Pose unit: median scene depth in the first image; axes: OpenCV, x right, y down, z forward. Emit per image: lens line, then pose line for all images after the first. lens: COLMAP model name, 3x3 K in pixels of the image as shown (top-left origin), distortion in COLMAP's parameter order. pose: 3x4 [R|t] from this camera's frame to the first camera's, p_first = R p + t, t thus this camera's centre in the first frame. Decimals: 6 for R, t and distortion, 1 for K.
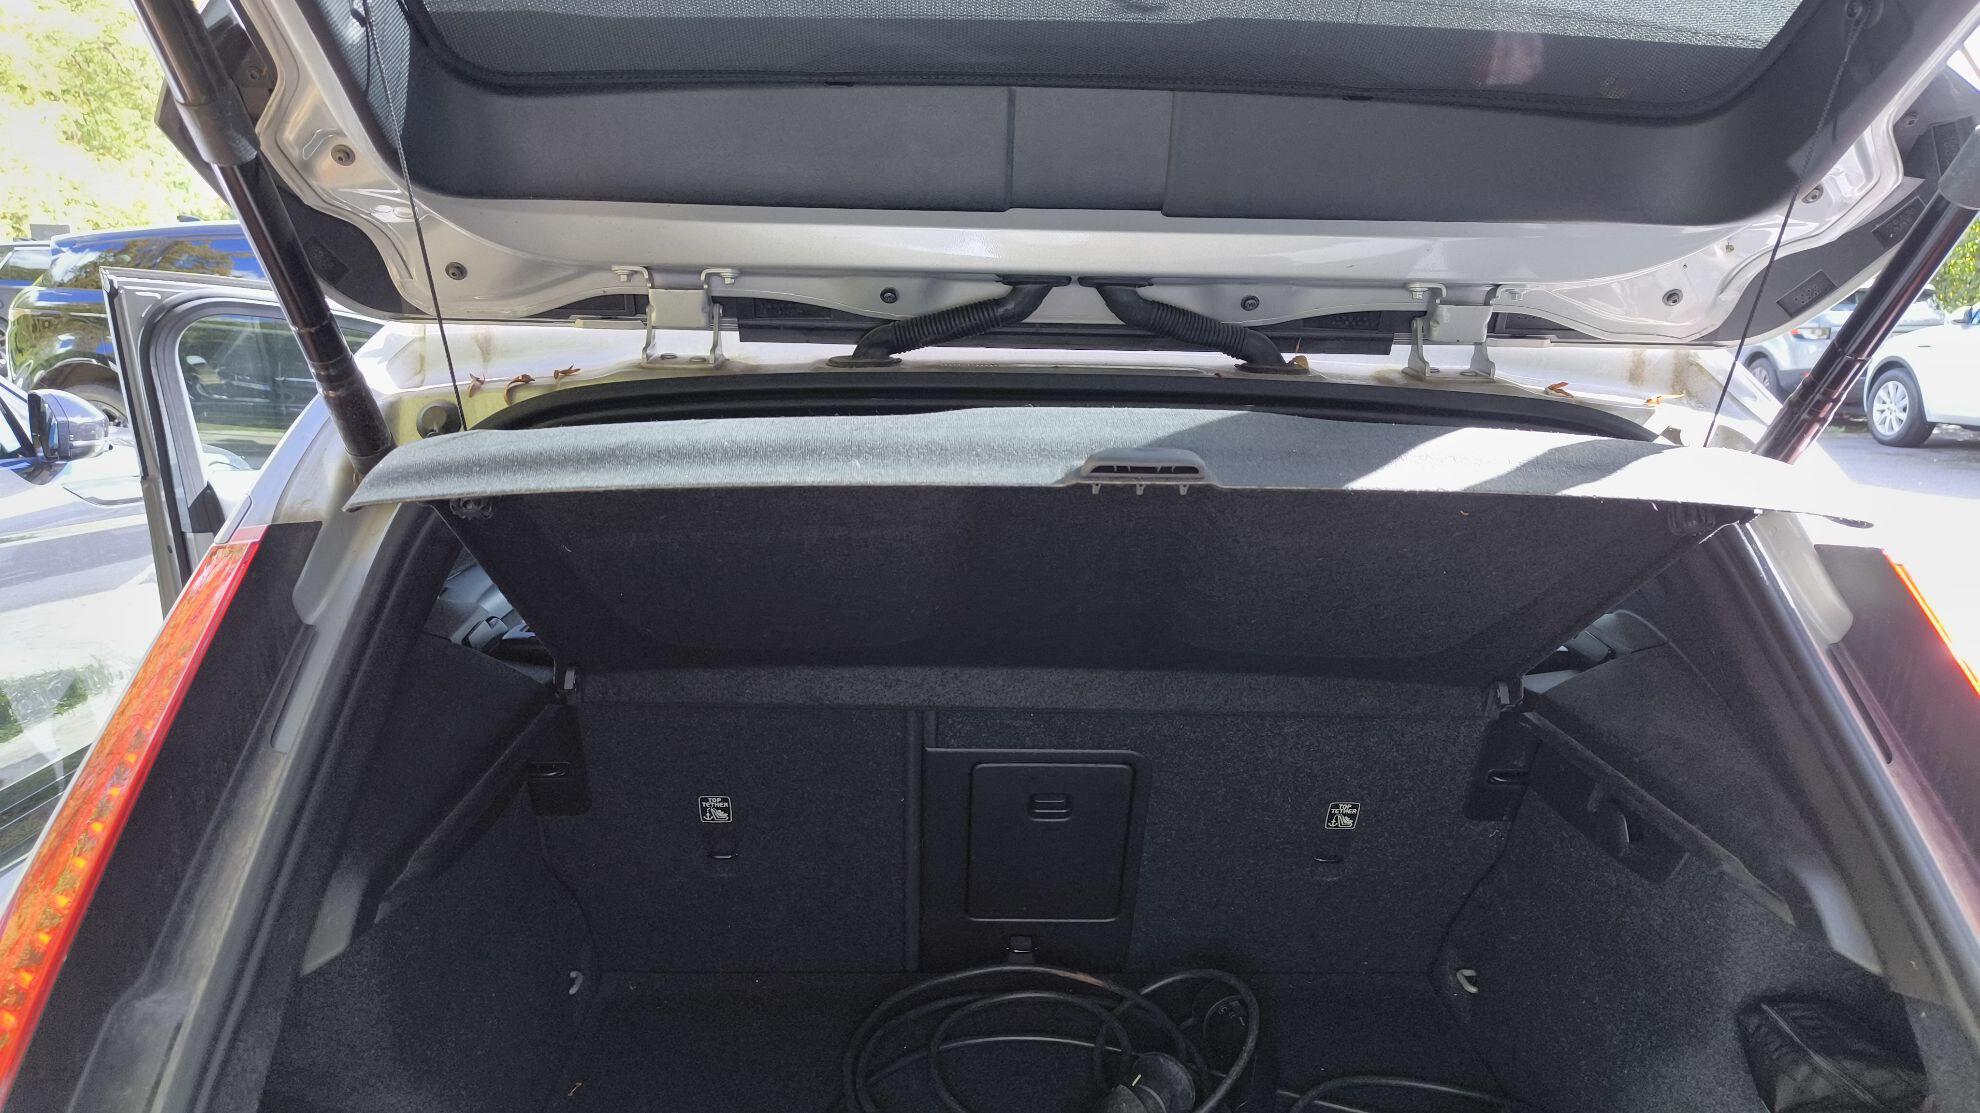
lens RADIAL K [[1367.5, 0, 979.7], [0, 1367.5, 556.0], [0, 0, 1]] dist [0.023326, -0.004490]
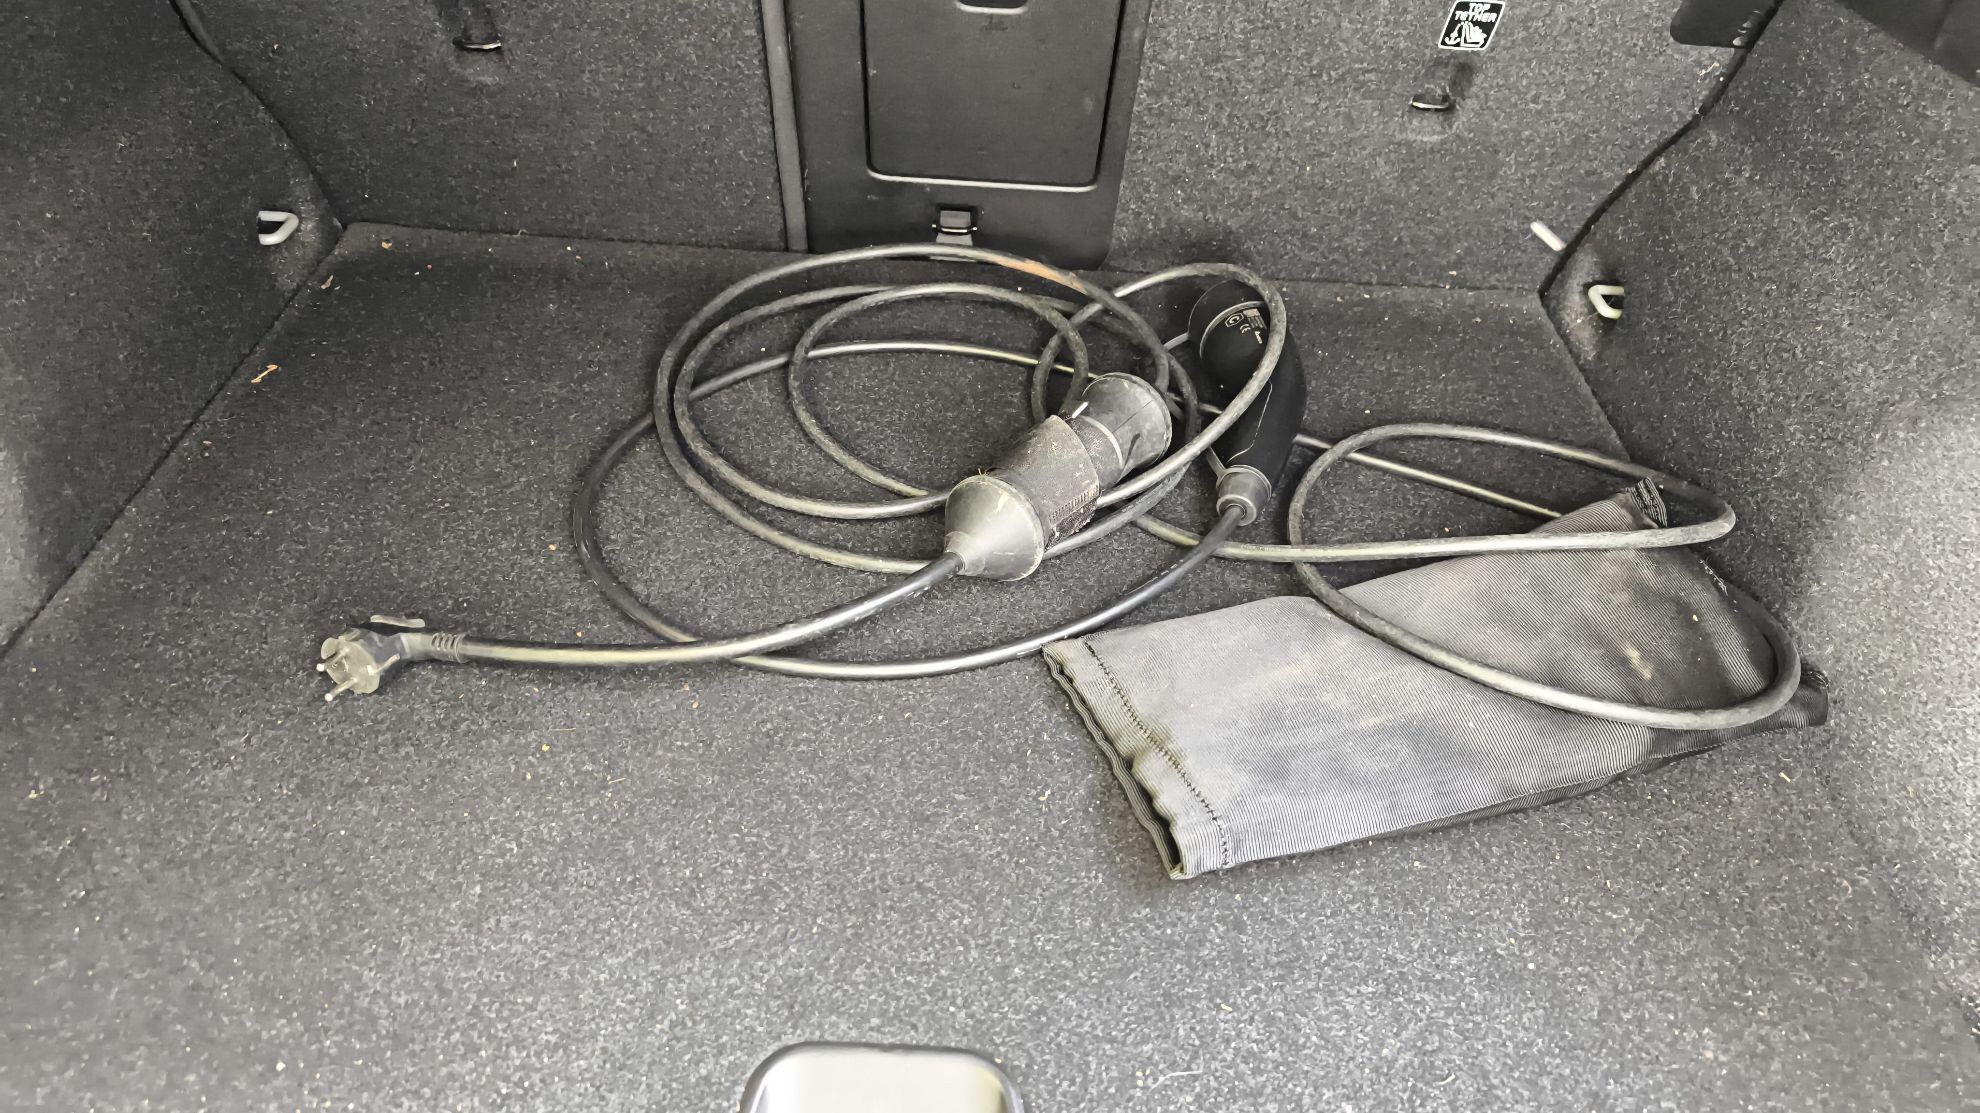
lens RADIAL K [[1367.5, 0, 986.2], [0, 1367.5, 556.1], [0, 0, 1]] dist [0.023326, -0.004490]
pose [[0.998251, 0.057107, -0.015306, 0.073706], [-0.044151, 0.892230, 0.449417, 0.137514], [0.039321, -0.447955, 0.893191, 0.346286]]
